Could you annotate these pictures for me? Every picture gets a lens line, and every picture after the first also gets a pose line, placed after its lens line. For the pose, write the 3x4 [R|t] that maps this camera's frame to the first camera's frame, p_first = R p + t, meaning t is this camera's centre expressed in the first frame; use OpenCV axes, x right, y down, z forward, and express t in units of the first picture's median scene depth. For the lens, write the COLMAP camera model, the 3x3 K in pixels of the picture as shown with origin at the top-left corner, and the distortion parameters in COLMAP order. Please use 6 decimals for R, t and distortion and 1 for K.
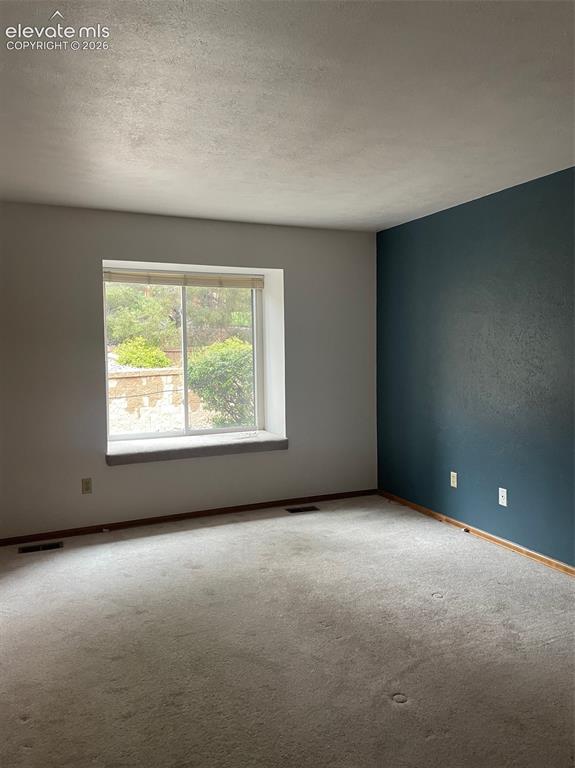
lens RADIAL K [[580.9, 0, 289.8], [0, 580.9, 380.2], [0, 0, 1]] dist [0.092738, -0.116910]
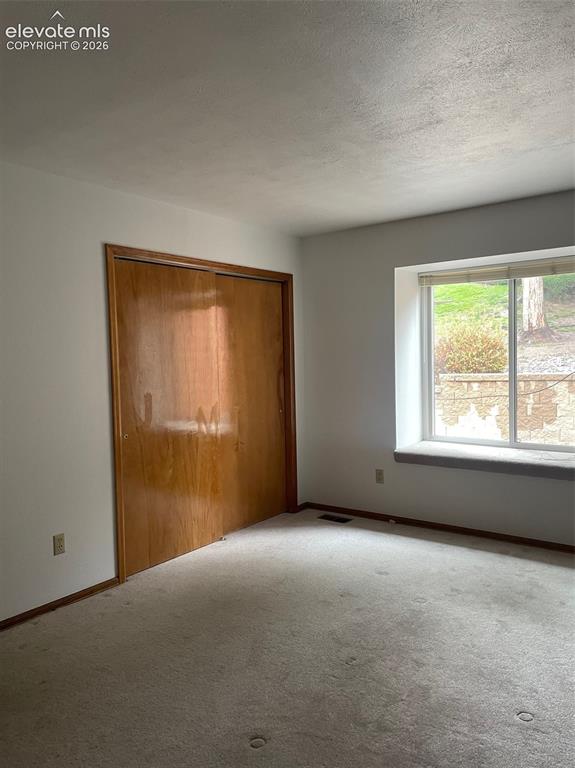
lens RADIAL K [[580.9, 0, 289.8], [0, 580.9, 380.2], [0, 0, 1]] dist [0.092738, -0.116910]
pose [[0.491005, 0.039428, -0.870264, 0.518947], [-0.038276, 0.998987, 0.023664, -0.018819], [0.870316, 0.021691, 0.492017, 0.317689]]
